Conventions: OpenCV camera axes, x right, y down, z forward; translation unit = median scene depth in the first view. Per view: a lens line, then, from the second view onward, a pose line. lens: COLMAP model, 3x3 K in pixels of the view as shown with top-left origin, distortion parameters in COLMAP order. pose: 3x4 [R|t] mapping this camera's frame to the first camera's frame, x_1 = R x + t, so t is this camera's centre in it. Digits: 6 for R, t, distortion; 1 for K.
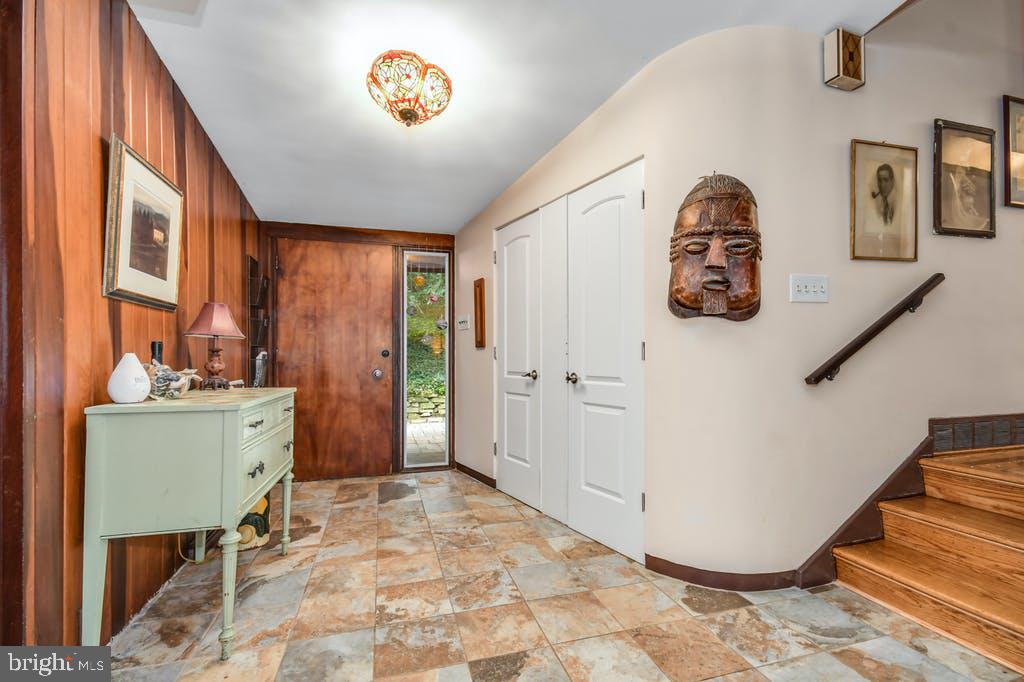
lens RADIAL K [[427.9, 0, 514.0], [0, 427.9, 356.5], [0, 0, 1]] dist [0.017813, 0.000019]
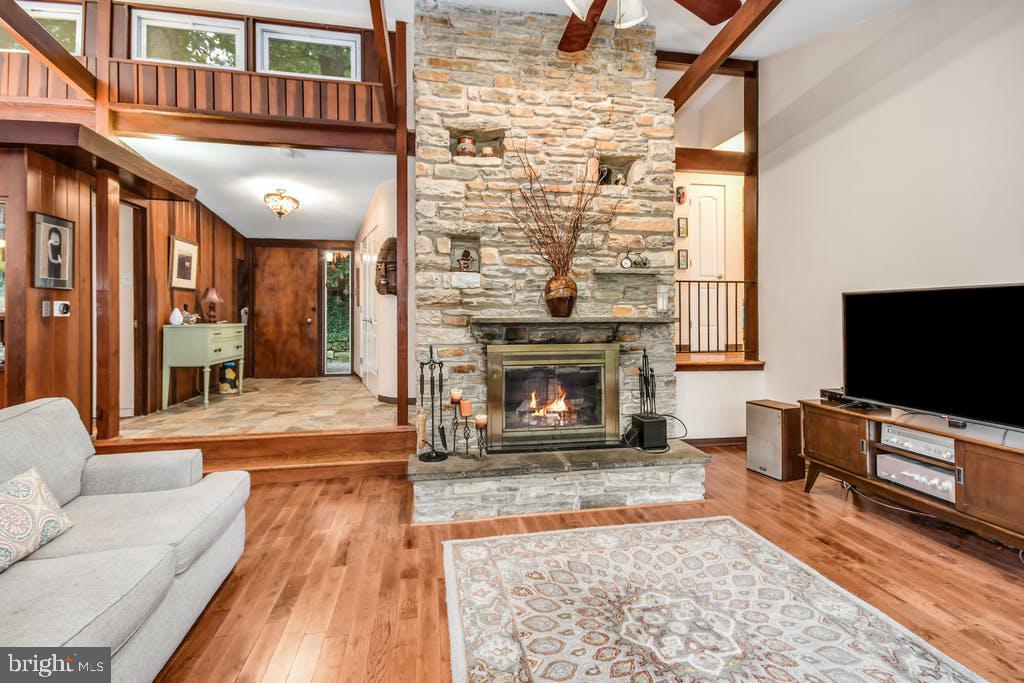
lens RADIAL K [[453.8, 0, 522.3], [0, 453.8, 315.0], [0, 0, 1]] dist [0.013907, 0.000109]
pose [[0.994451, 0.000900, -0.105201, 1.091155], [-0.000676, 0.999997, 0.002160, 0.018280], [0.105202, -0.002077, 0.994449, -1.131345]]
